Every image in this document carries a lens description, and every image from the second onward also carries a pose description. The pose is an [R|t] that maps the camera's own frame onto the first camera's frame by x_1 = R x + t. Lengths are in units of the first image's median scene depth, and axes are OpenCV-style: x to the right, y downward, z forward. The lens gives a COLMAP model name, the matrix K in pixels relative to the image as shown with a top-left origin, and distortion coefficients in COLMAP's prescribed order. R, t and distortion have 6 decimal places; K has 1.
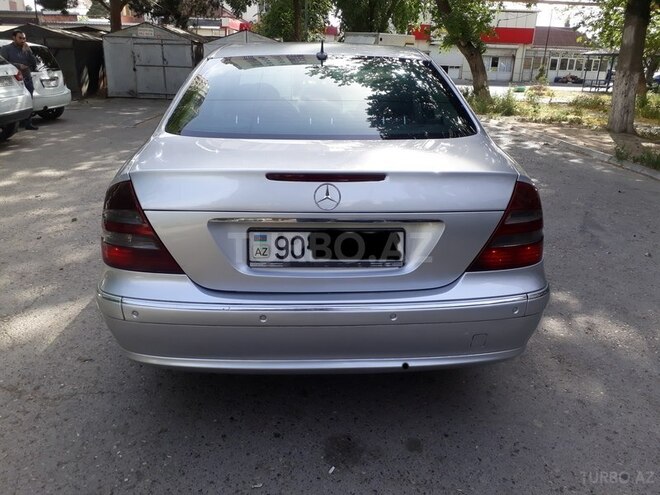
lens RADIAL K [[525.9, 0, 328.0], [0, 525.9, 243.2], [0, 0, 1]] dist [0.015165, -0.015963]
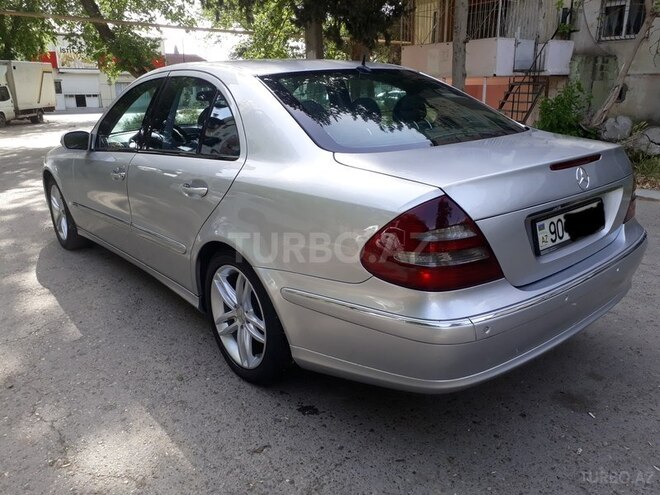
lens RADIAL K [[525.9, 0, 329.7], [0, 525.9, 249.9], [0, 0, 1]] dist [0.015165, -0.015963]
pose [[0.786531, -0.217256, 0.578074, -0.917763], [0.237255, 0.970541, 0.041945, -0.093748], [-0.570157, 0.104160, 0.814906, 0.310256]]
